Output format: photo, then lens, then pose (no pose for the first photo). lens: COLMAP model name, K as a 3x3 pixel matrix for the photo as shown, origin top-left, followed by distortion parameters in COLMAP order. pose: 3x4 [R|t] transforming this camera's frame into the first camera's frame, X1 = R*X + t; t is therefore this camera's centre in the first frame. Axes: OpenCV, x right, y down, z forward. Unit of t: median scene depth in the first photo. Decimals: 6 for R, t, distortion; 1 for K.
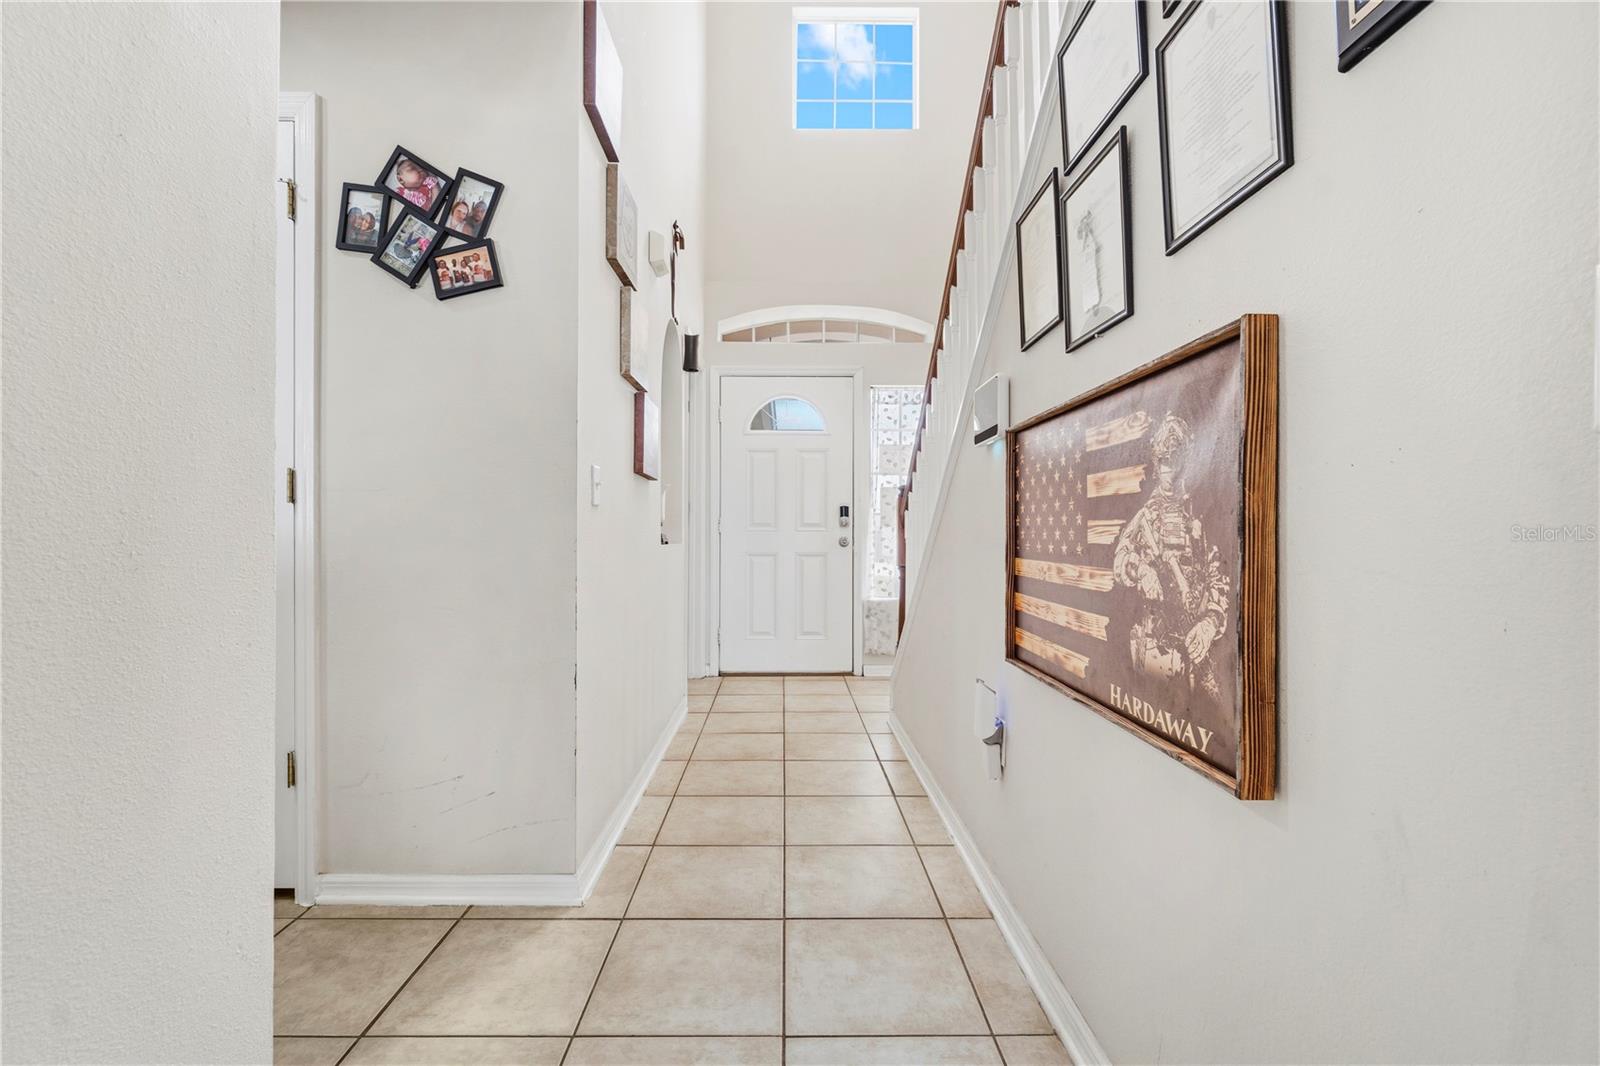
lens RADIAL K [[710.7, 0, 800.0], [0, 710.7, 533.0], [0, 0, 1]] dist [-0.002882, -0.000232]
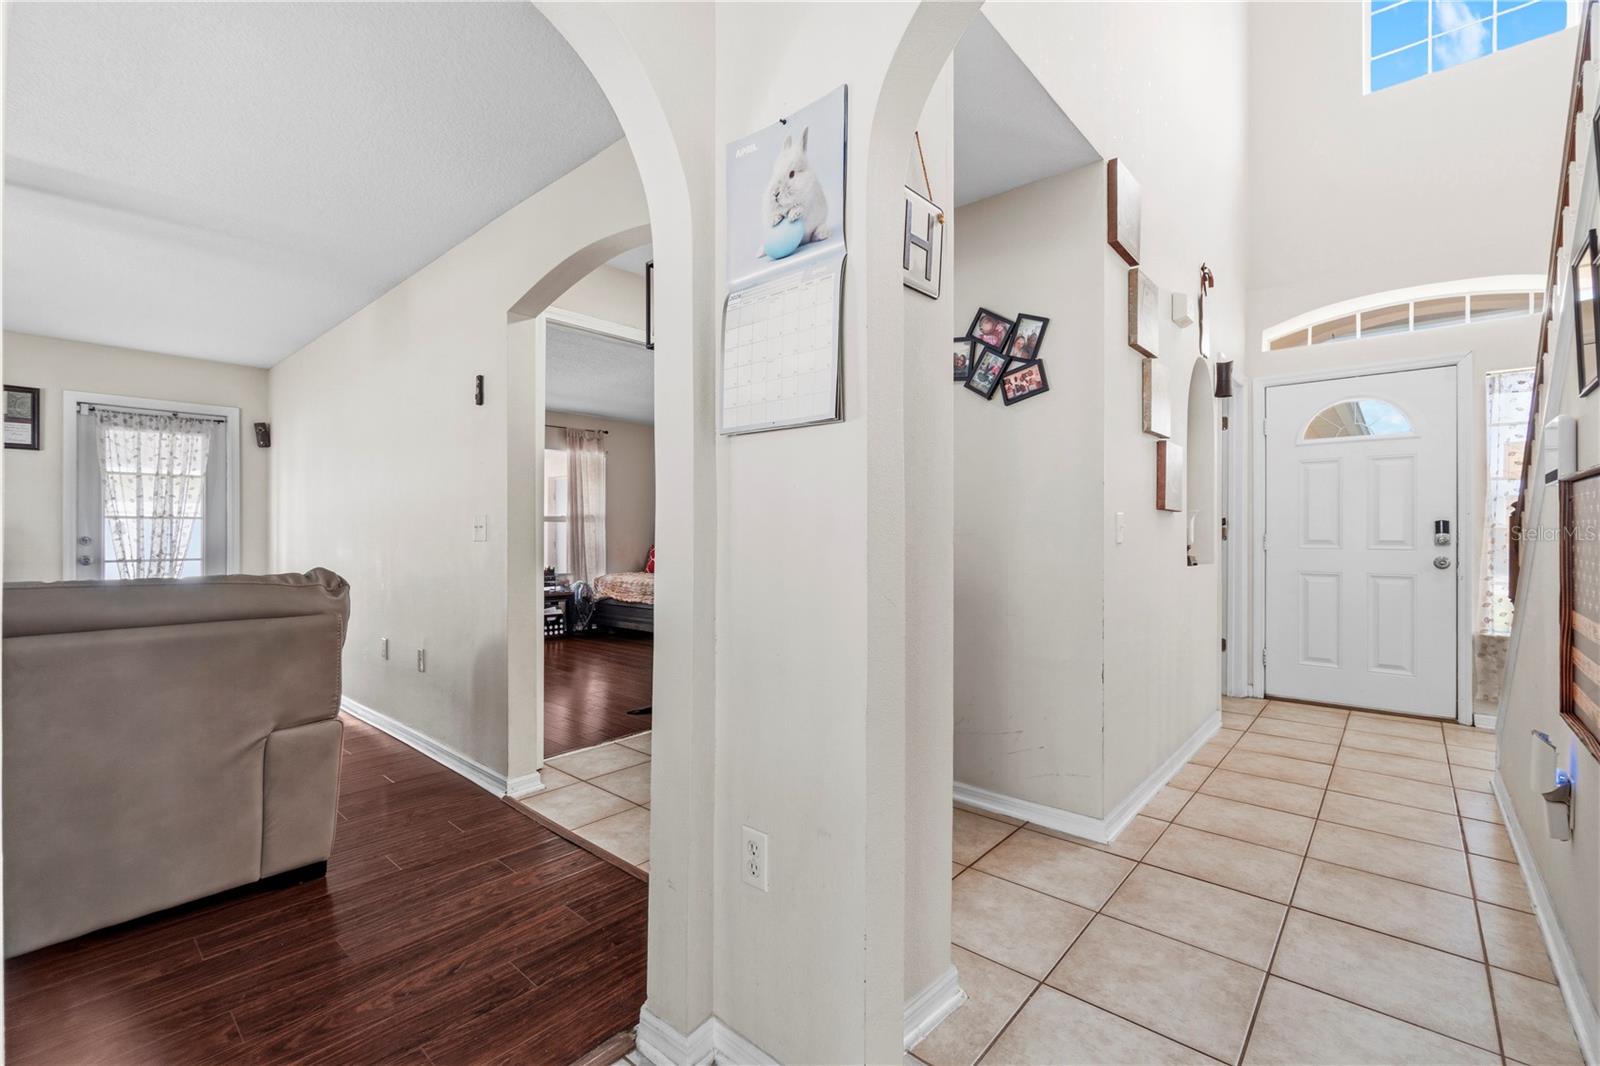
lens RADIAL K [[692.2, 0, 790.6], [0, 692.2, 530.6], [0, 0, 1]] dist [-0.001358, -0.000129]
pose [[0.736765, -0.003589, -0.676140, 0.134111], [-0.000673, 0.999982, -0.006041, -0.058480], [0.676149, 0.004906, 0.736748, -0.362149]]
